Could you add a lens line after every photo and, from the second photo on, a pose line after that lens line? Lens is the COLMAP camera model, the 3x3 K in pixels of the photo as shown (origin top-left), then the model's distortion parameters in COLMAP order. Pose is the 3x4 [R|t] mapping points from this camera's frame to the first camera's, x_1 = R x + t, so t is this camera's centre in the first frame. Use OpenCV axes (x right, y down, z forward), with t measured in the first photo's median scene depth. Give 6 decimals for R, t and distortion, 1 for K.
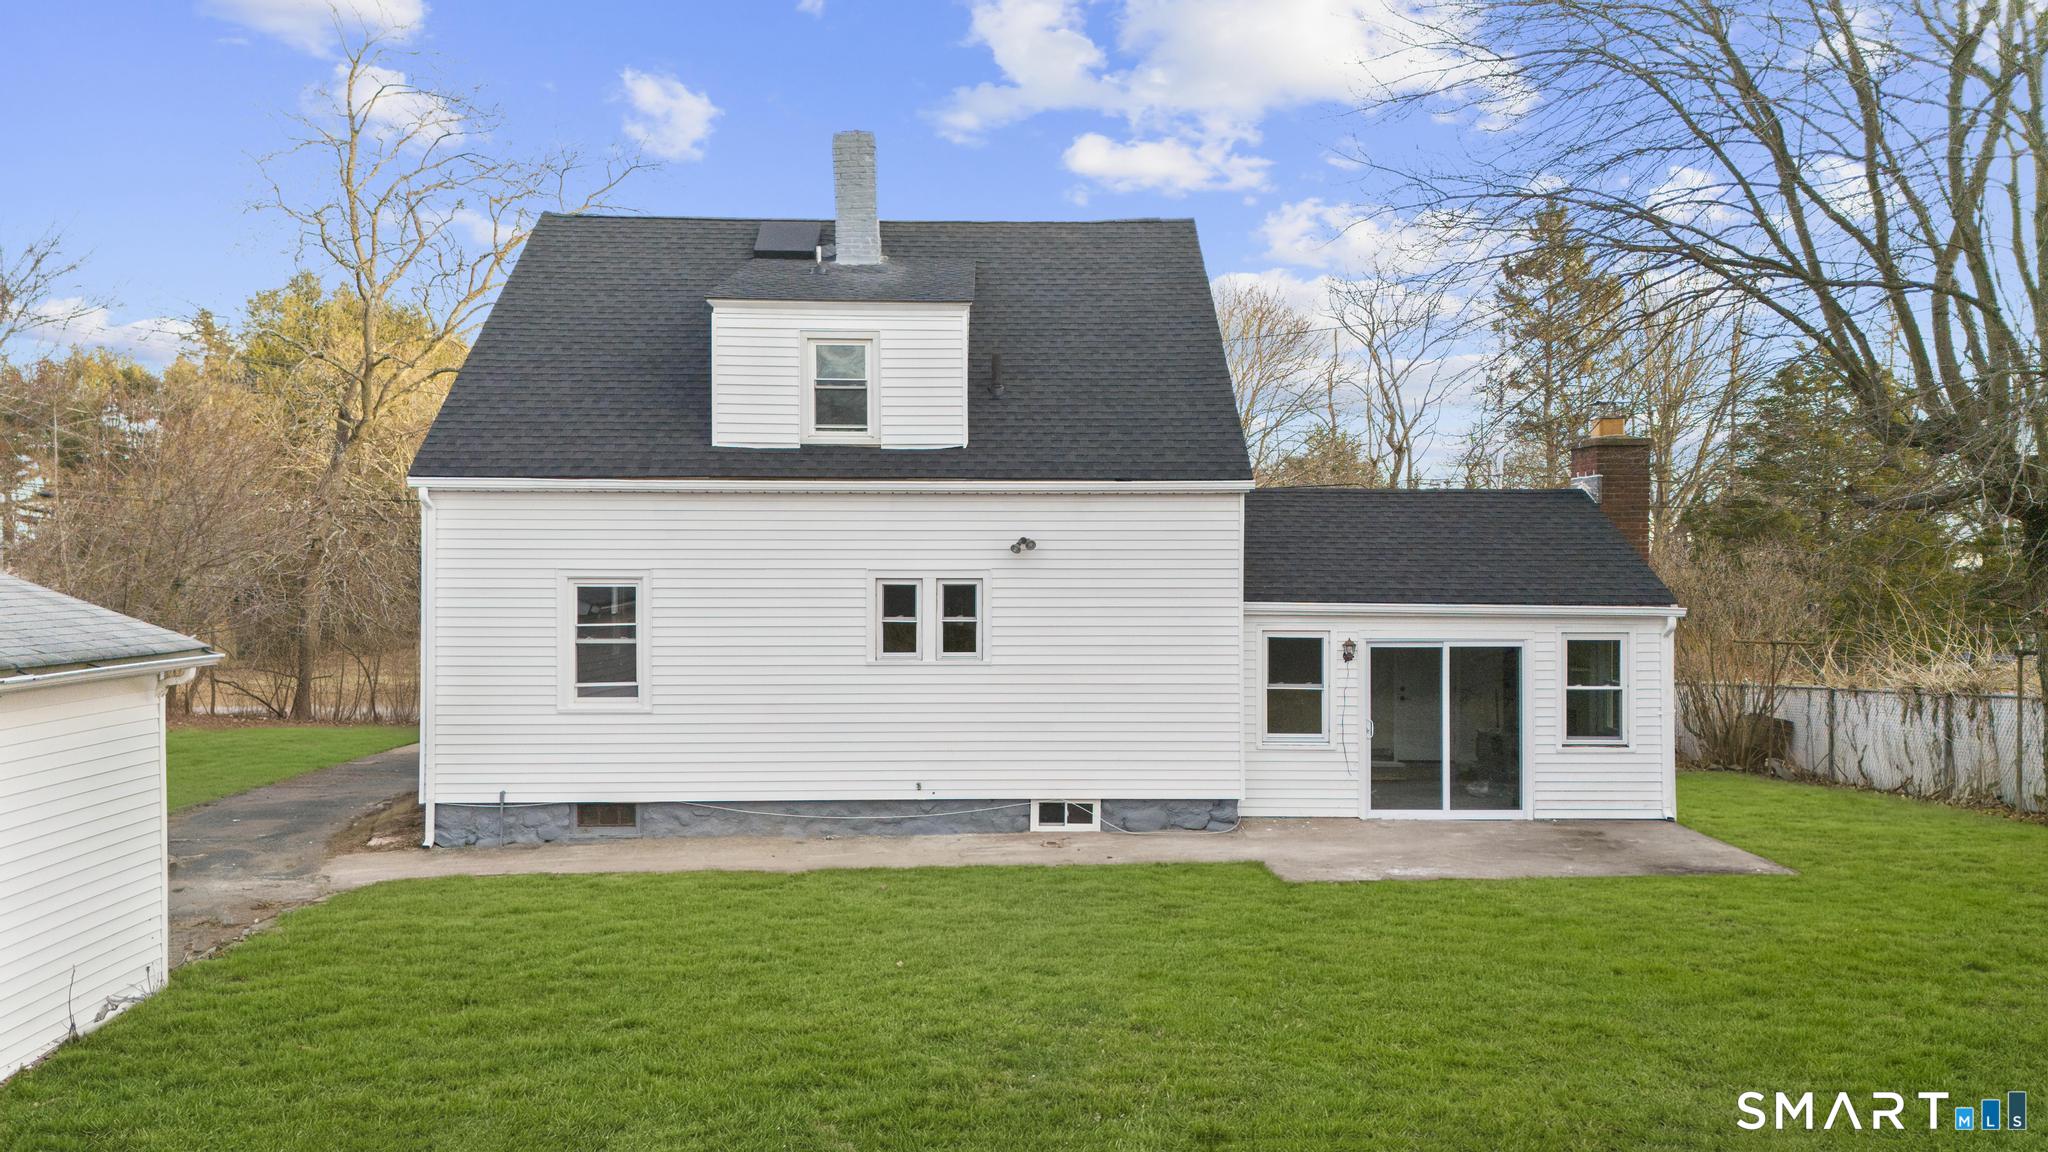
lens RADIAL K [[1436.7, 0, 1024.4], [0, 1436.7, 584.3], [0, 0, 1]] dist [0.060158, -0.003294]
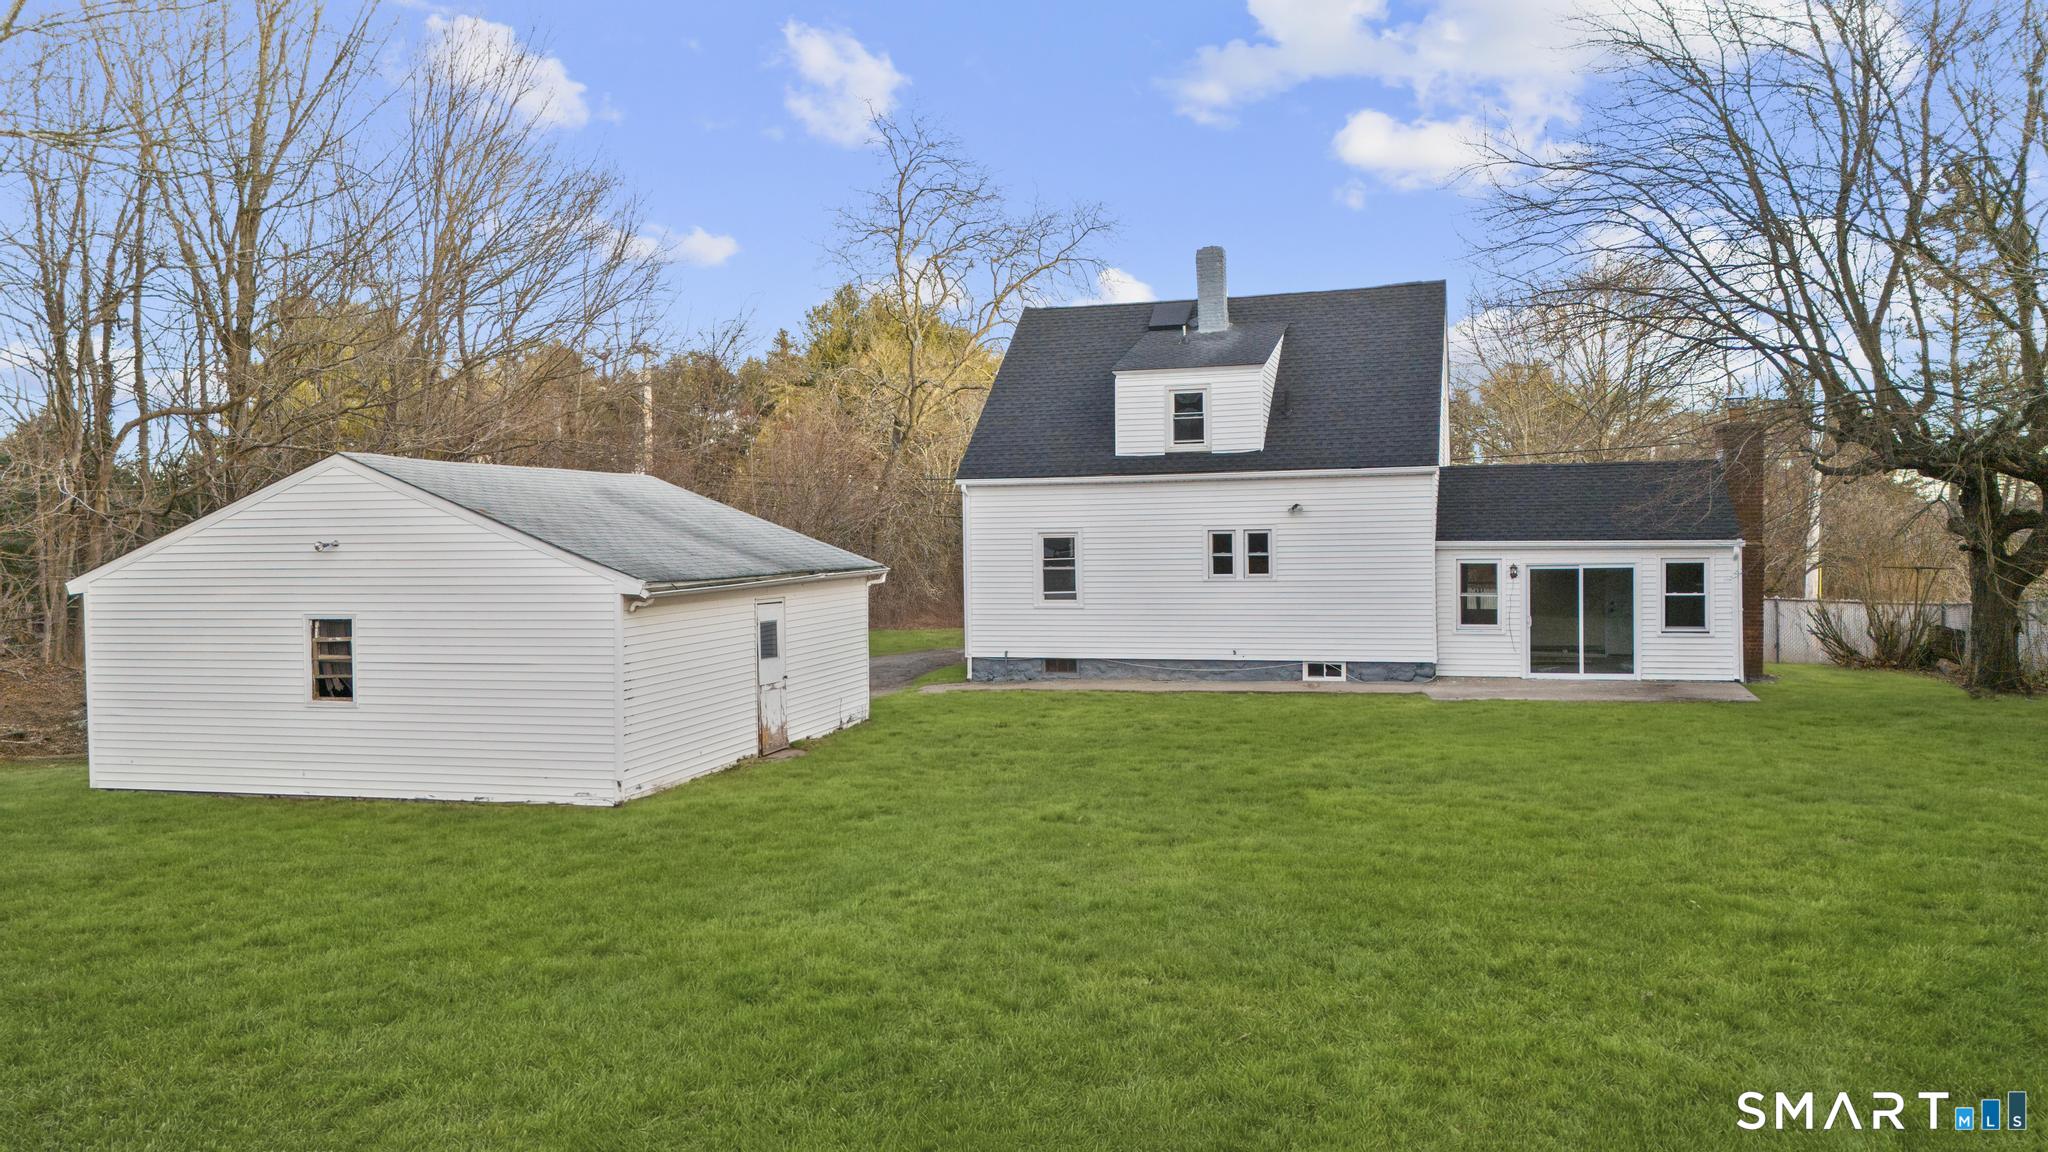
lens RADIAL K [[1436.7, 0, 1024.4], [0, 1436.7, 584.3], [0, 0, 1]] dist [0.060158, -0.003294]
pose [[0.946181, -0.004291, -0.323609, 0.235461], [0.013838, 0.999534, 0.027205, 0.010218], [0.323342, -0.030219, 0.945800, -0.667622]]
